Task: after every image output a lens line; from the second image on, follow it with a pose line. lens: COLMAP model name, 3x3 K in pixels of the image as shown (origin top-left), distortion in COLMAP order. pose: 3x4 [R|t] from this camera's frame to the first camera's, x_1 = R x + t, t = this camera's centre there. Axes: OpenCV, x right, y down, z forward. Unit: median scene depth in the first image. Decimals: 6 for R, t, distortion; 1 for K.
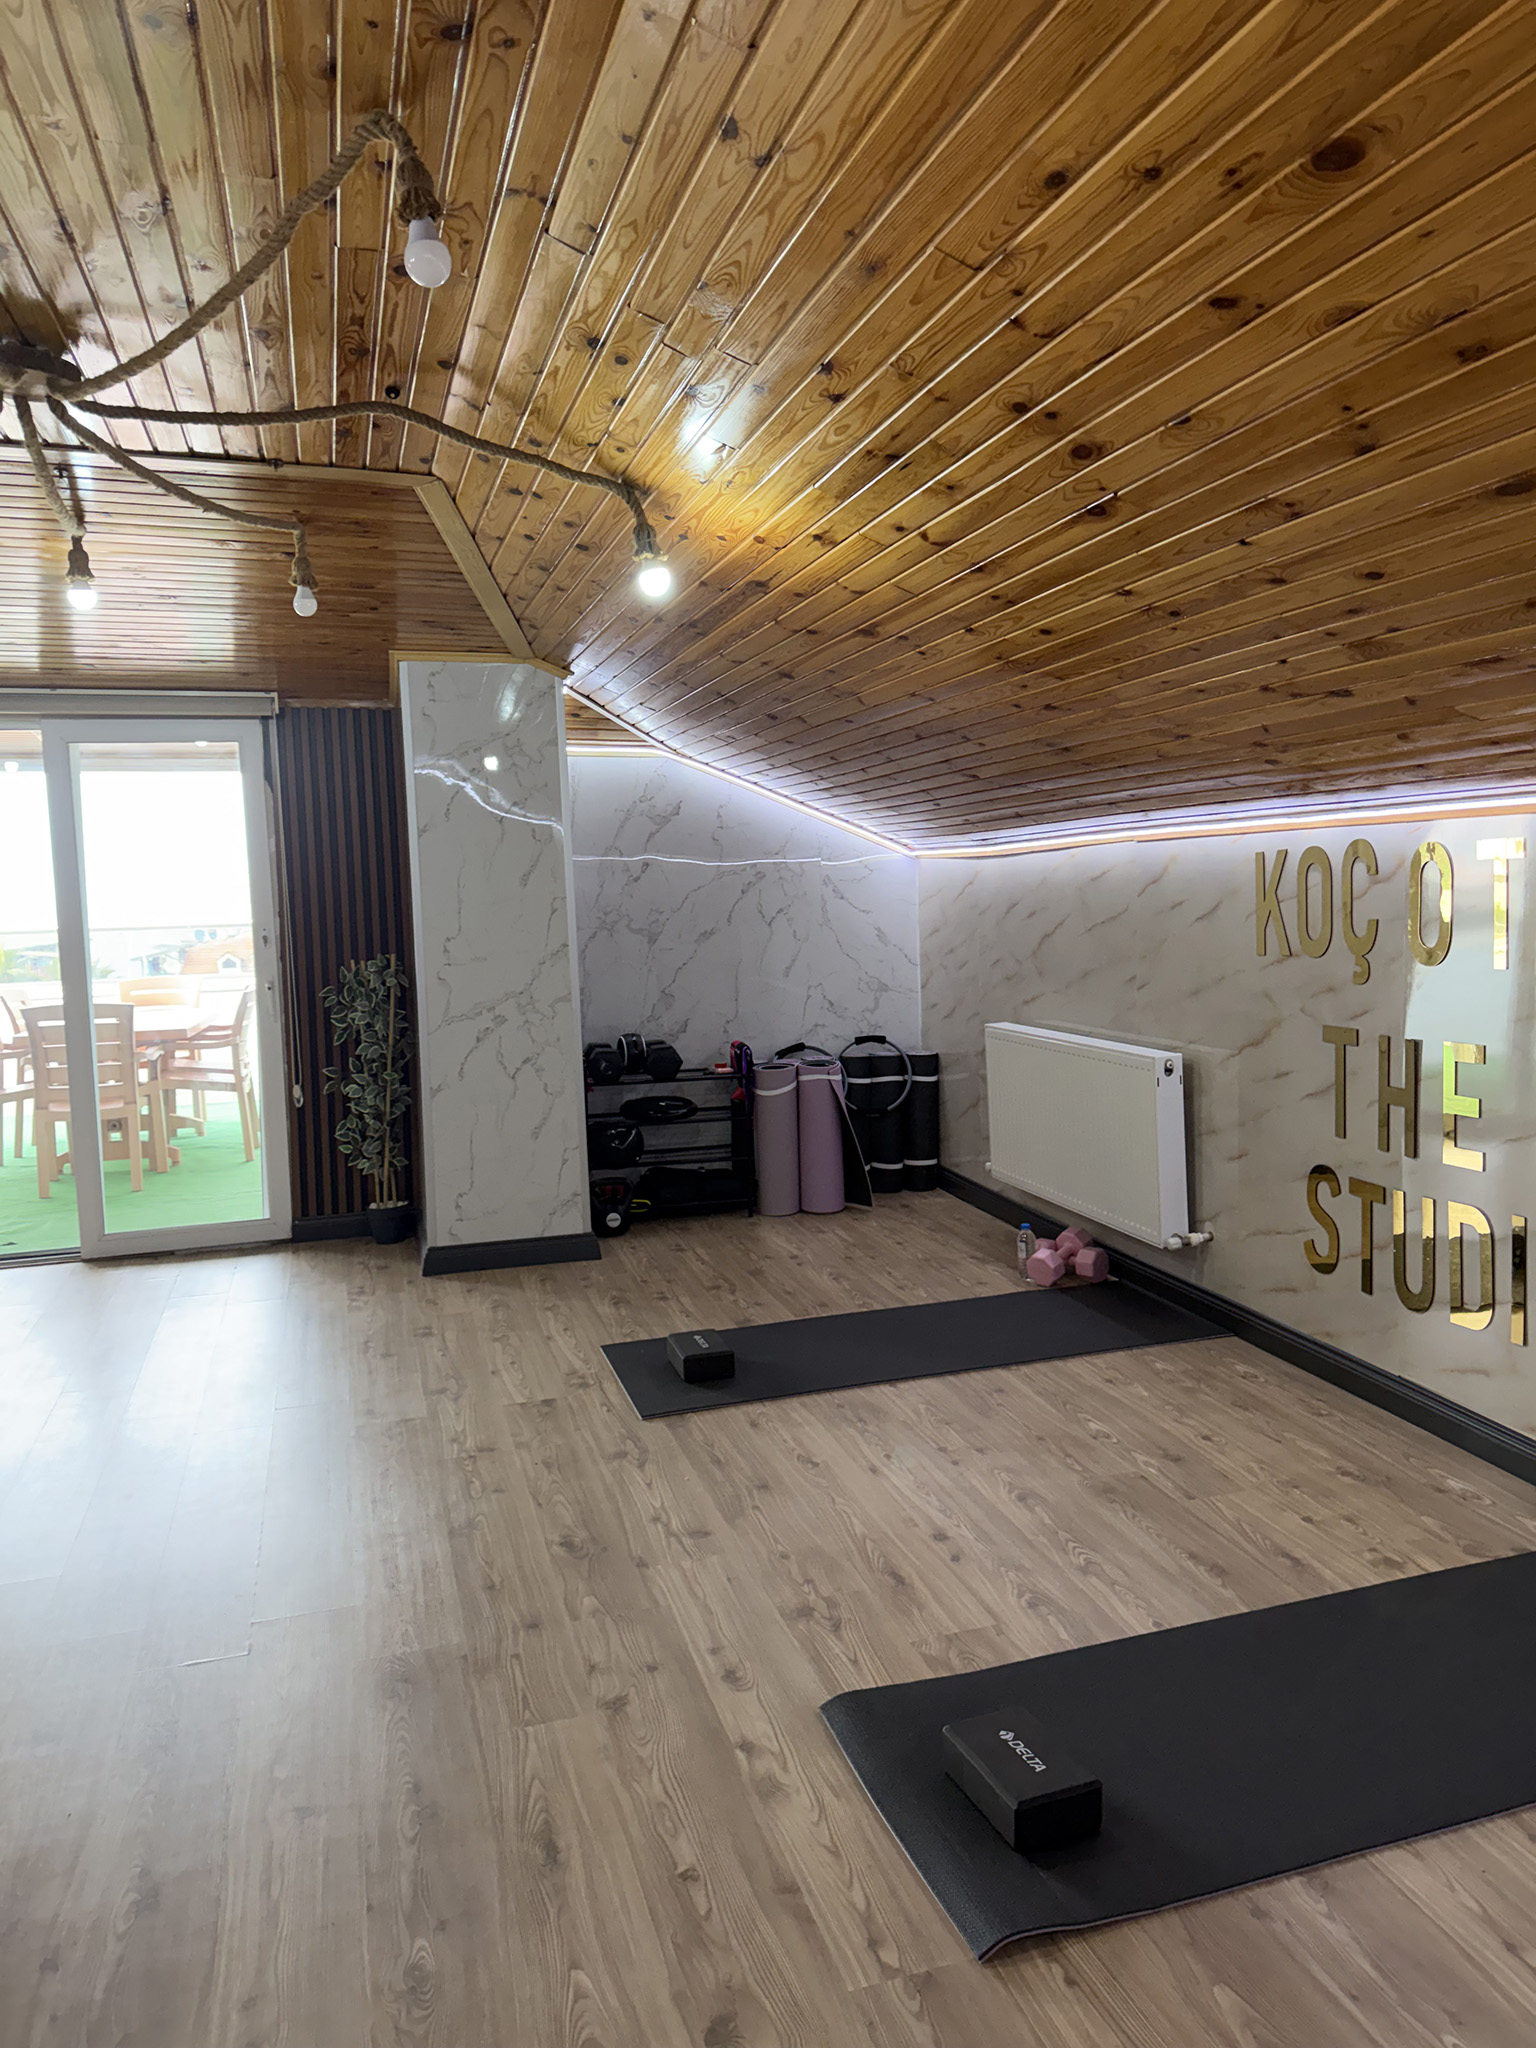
lens RADIAL K [[1425.9, 0, 746.8], [0, 1425.9, 1004.1], [0, 0, 1]] dist [0.050819, -0.047481]
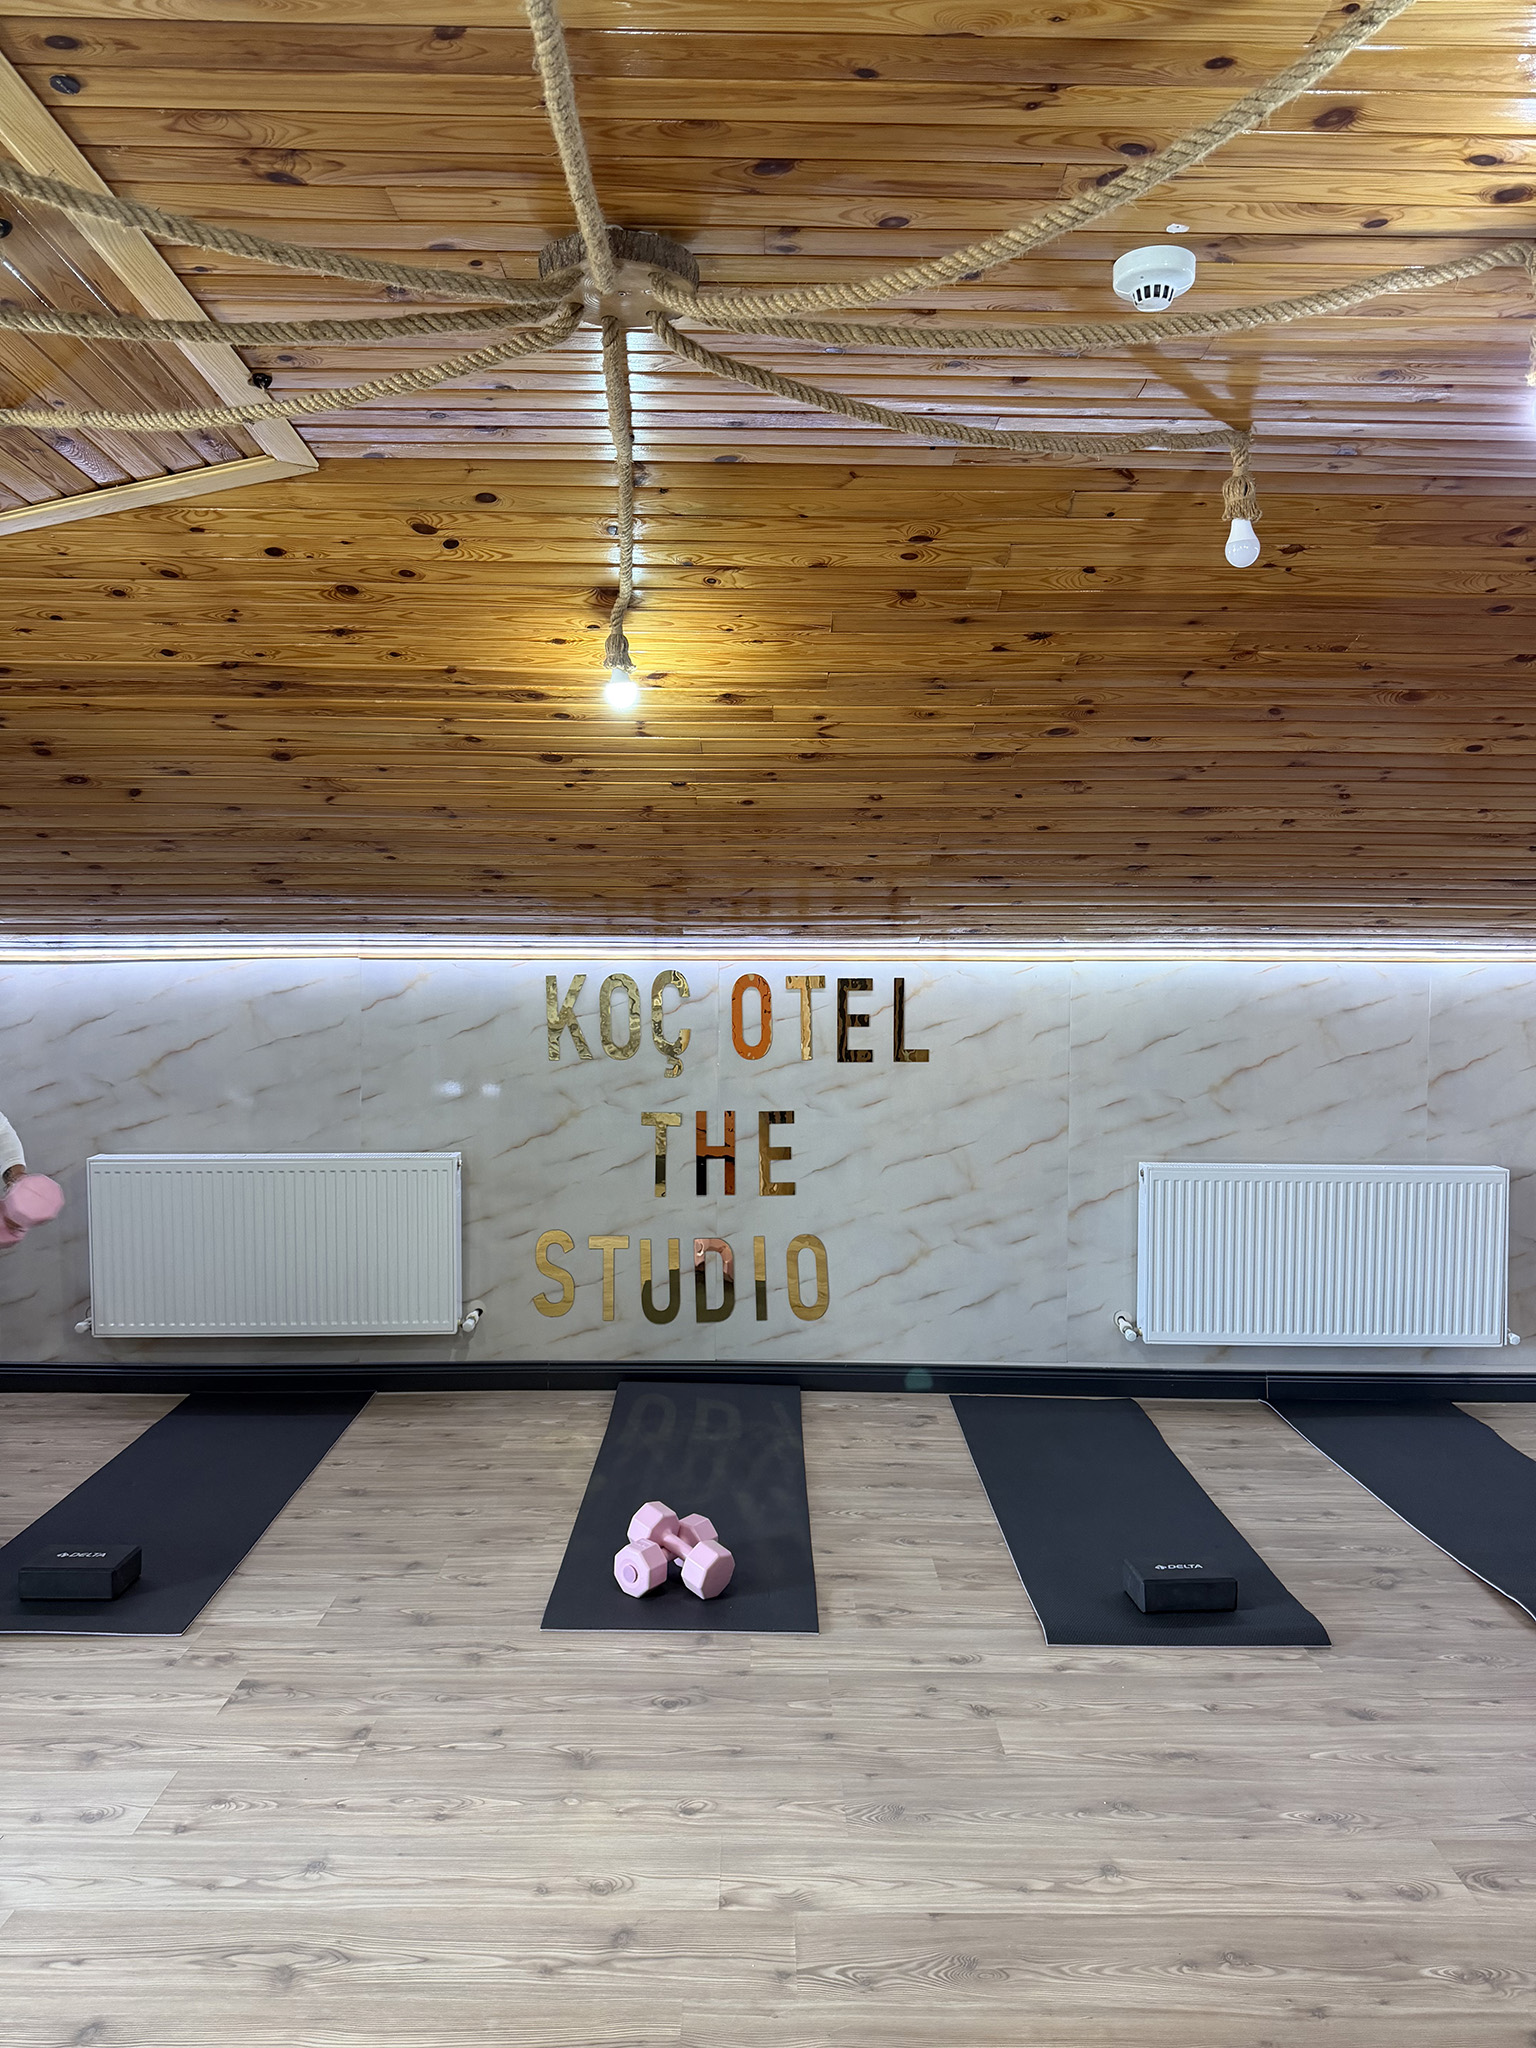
lens RADIAL K [[1425.9, 0, 776.8], [0, 1425.9, 1020.8], [0, 0, 1]] dist [0.050819, -0.047481]
pose [[0.272697, 0.001784, 0.962098, -0.809553], [0.068320, 0.997438, -0.021214, -0.031323], [-0.959671, 0.071515, 0.271876, 0.527755]]
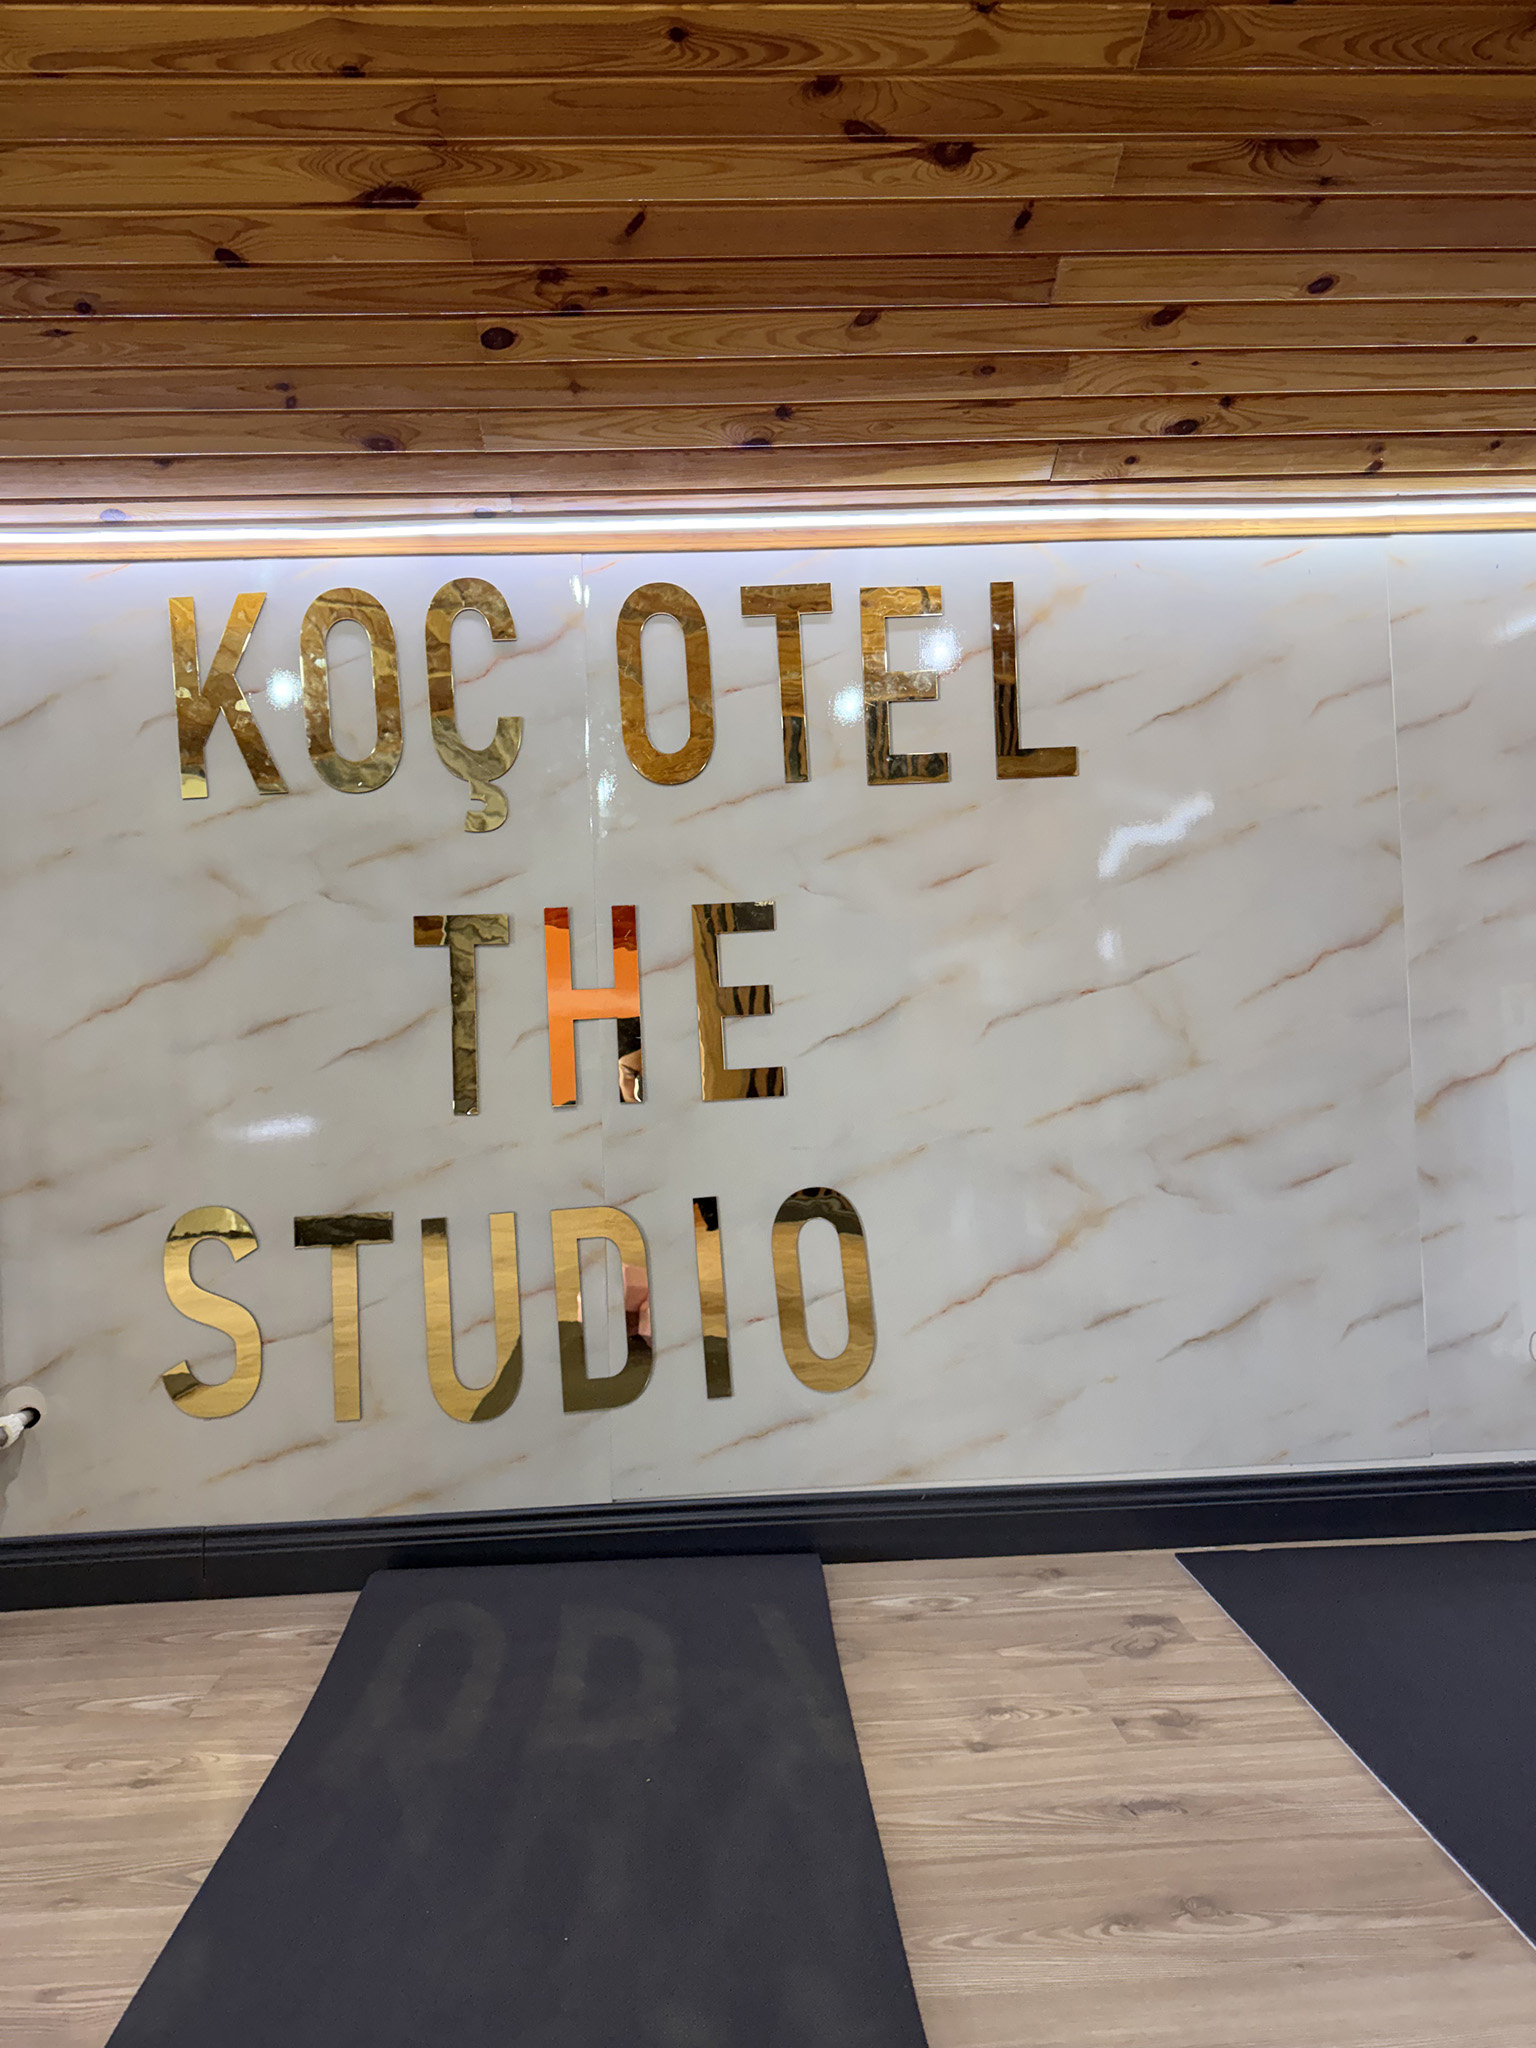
lens RADIAL K [[1425.9, 0, 779.3], [0, 1425.9, 1044.5], [0, 0, 1]] dist [0.050819, -0.047481]
pose [[0.228606, 0.042380, 0.972596, -0.091435], [0.115491, 0.990816, -0.070320, 0.119974], [-0.966644, 0.128401, 0.221612, 0.754126]]
